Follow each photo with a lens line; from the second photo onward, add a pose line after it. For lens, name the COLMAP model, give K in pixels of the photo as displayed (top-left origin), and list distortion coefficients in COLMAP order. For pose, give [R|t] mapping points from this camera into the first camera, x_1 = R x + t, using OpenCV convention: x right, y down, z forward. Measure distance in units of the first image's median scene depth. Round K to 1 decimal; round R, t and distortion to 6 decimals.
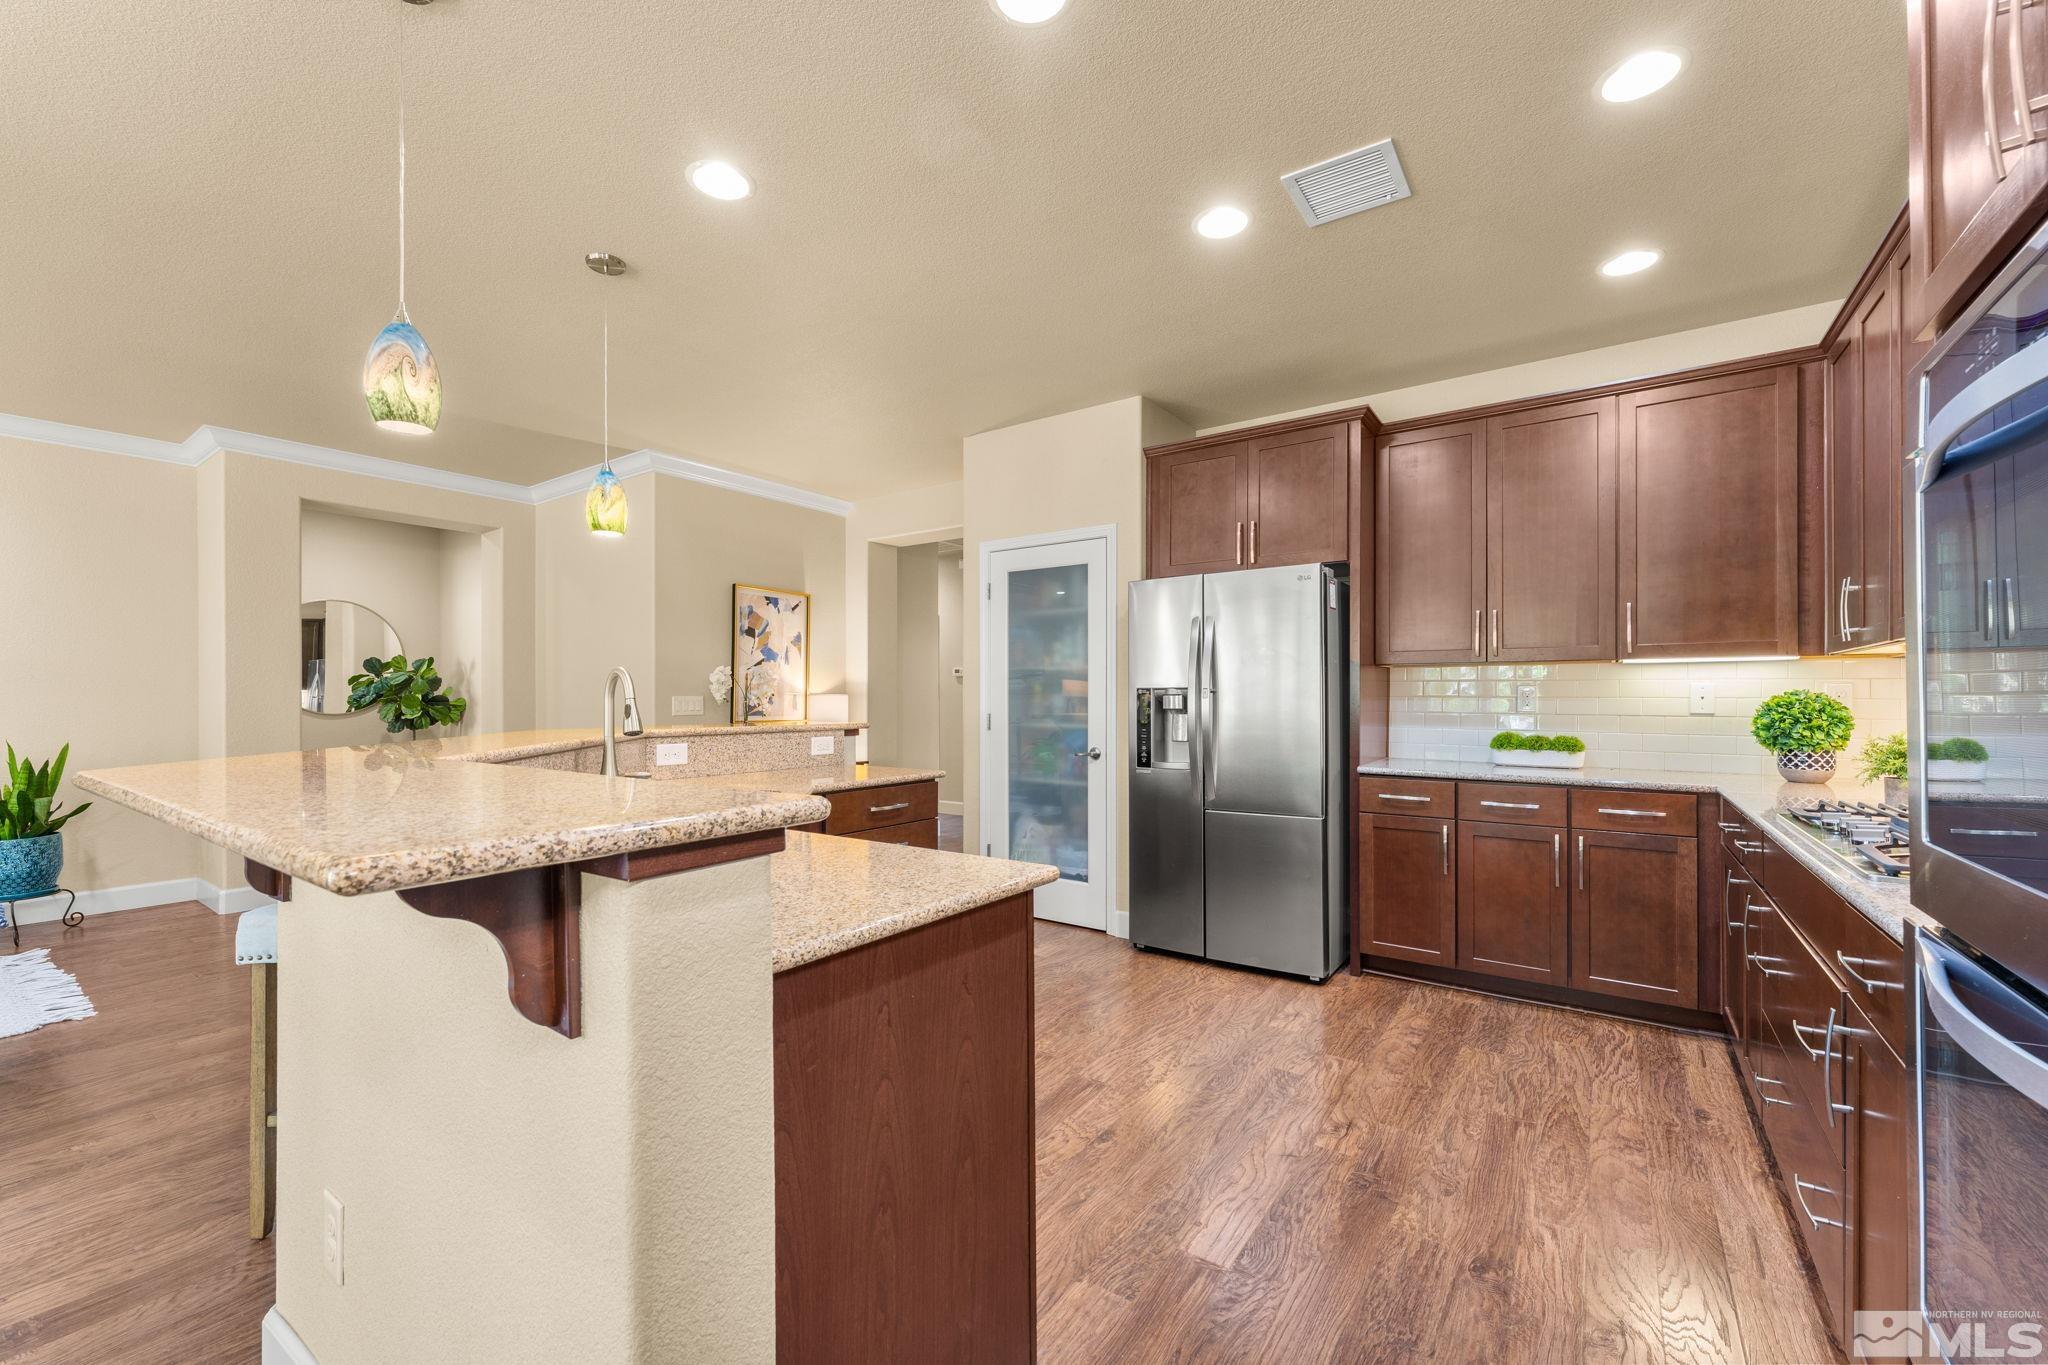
lens RADIAL K [[815.9, 0, 1032.1], [0, 815.9, 695.3], [0, 0, 1]] dist [-0.002330, 0.000638]
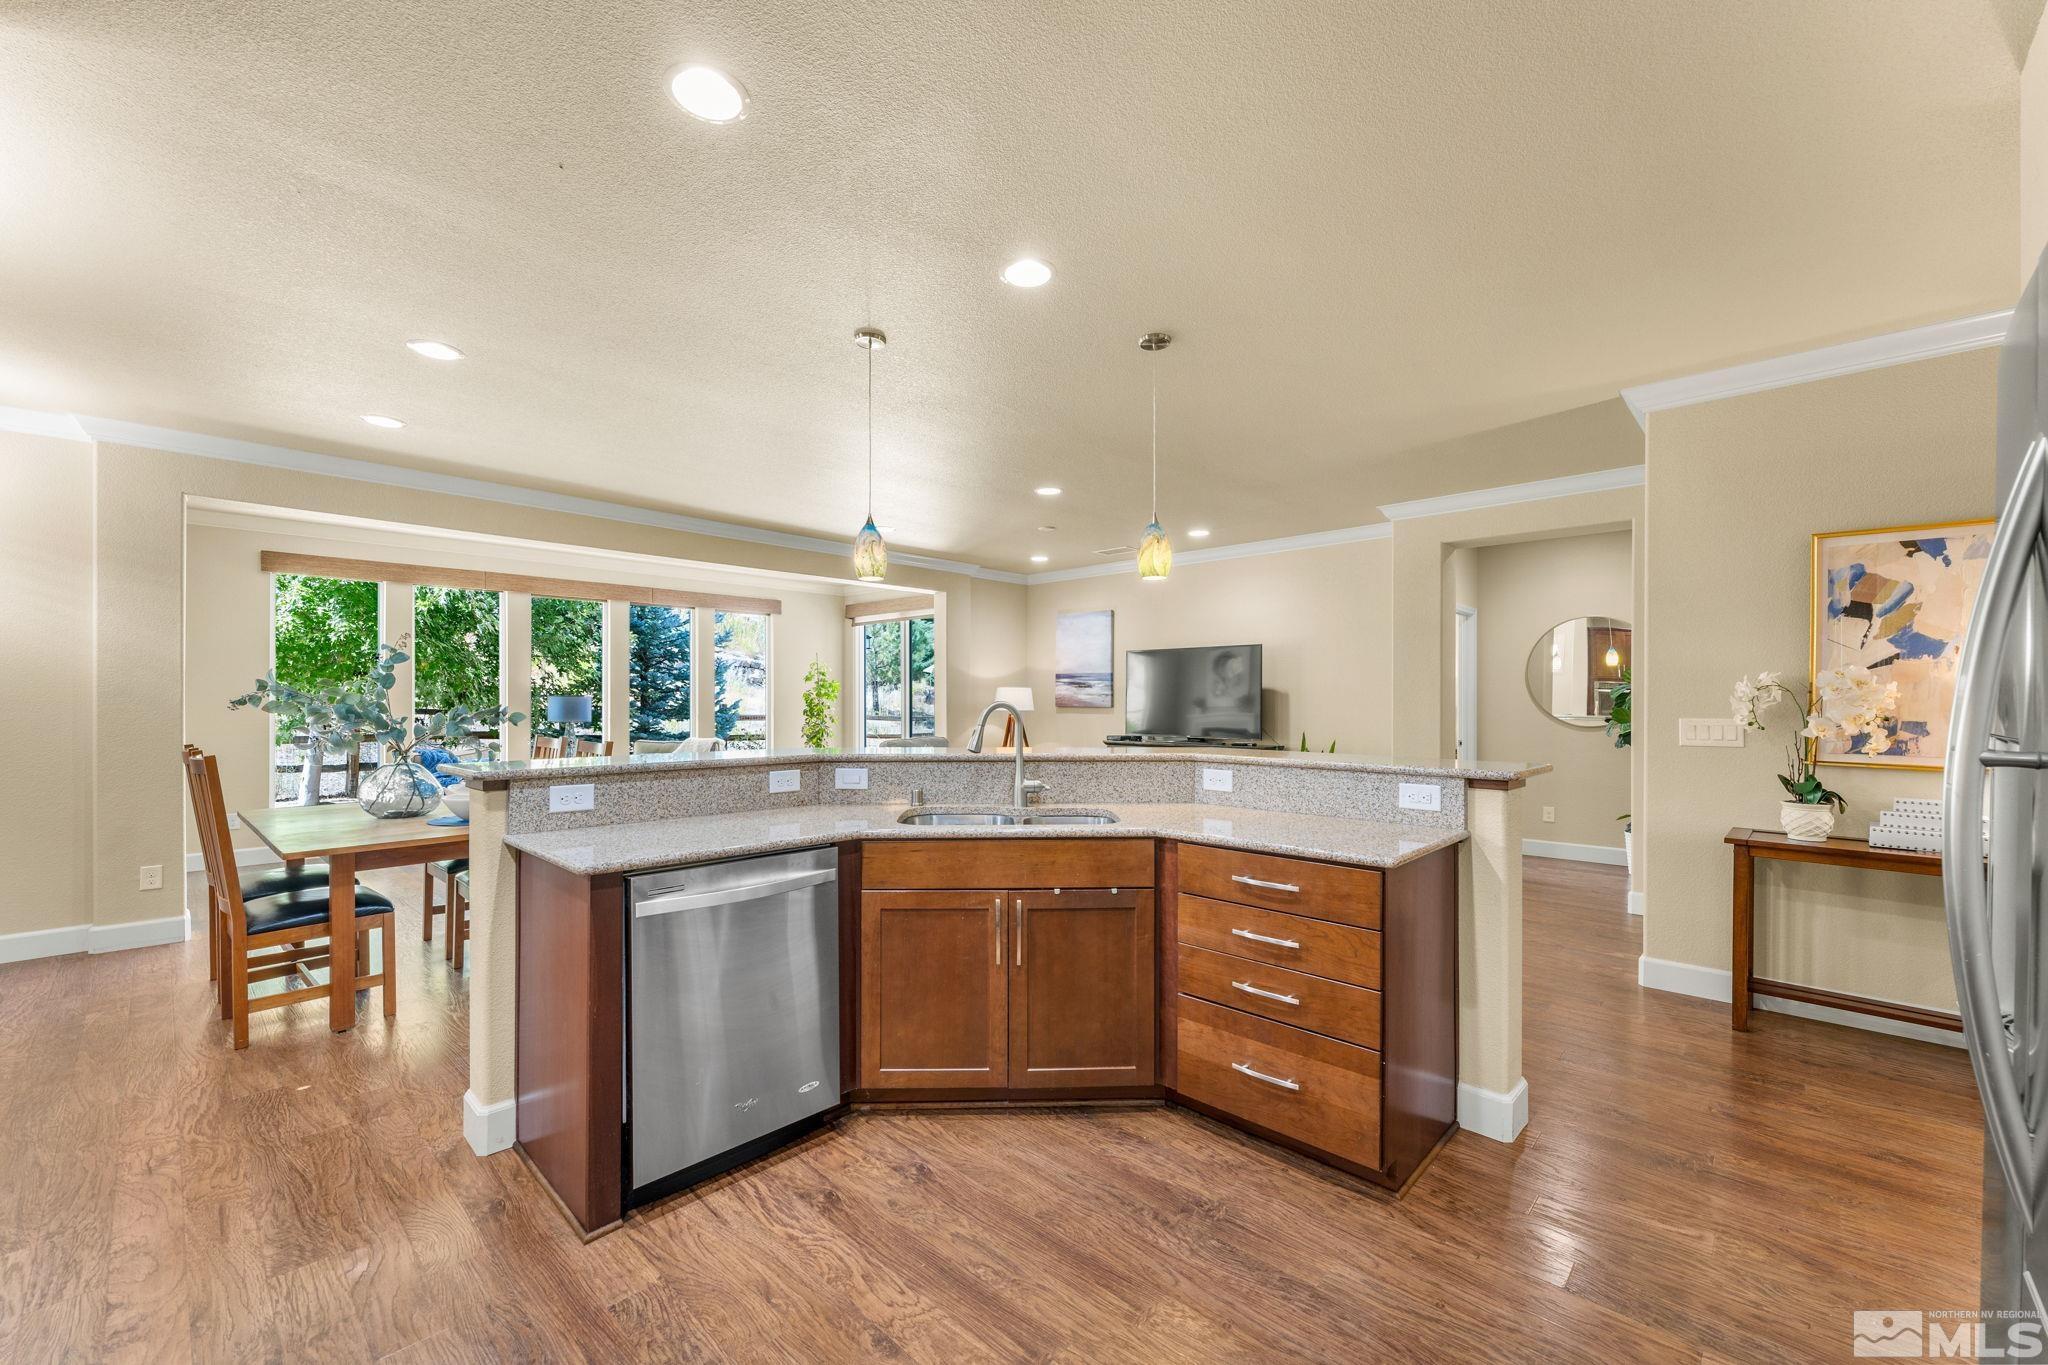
lens RADIAL K [[815.9, 0, 1010.0], [0, 815.9, 667.6], [0, 0, 1]] dist [-0.002330, 0.000638]
pose [[-0.154647, -0.038428, -0.987222, 0.546608], [0.004569, 0.999205, -0.039610, -0.025671], [0.987959, -0.010636, -0.154349, 0.820559]]
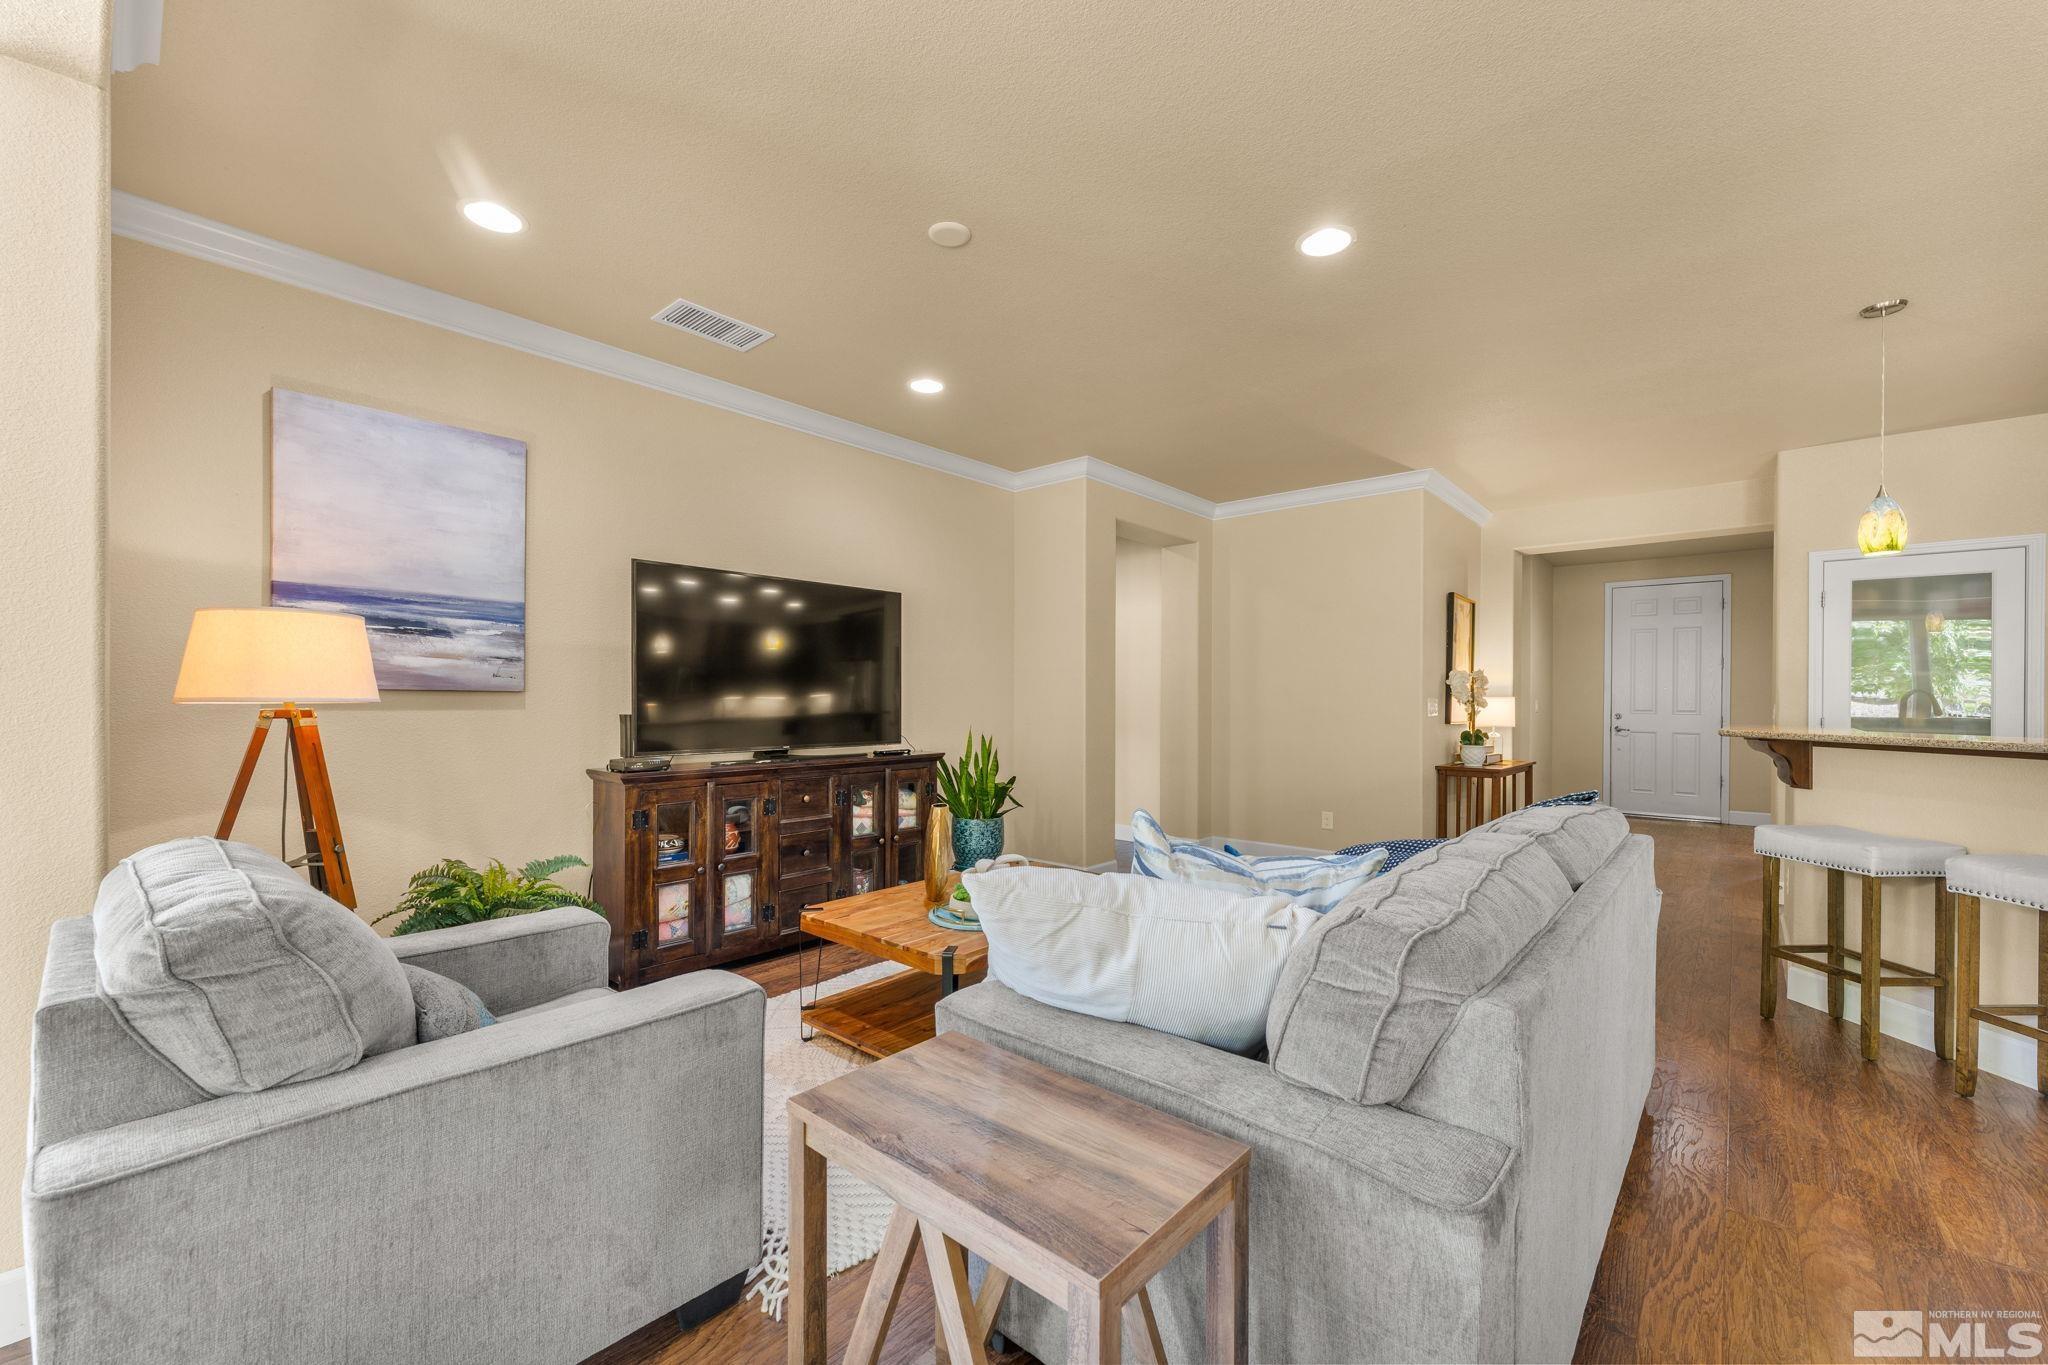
lens RADIAL K [[815.9, 0, 1015.1], [0, 815.9, 698.1], [0, 0, 1]] dist [-0.002330, 0.000638]
pose [[0.994535, 0.007181, -0.104160, -1.326863], [-0.006582, 0.999960, 0.006096, -0.003118], [0.104200, -0.005377, 0.994542, -0.189201]]
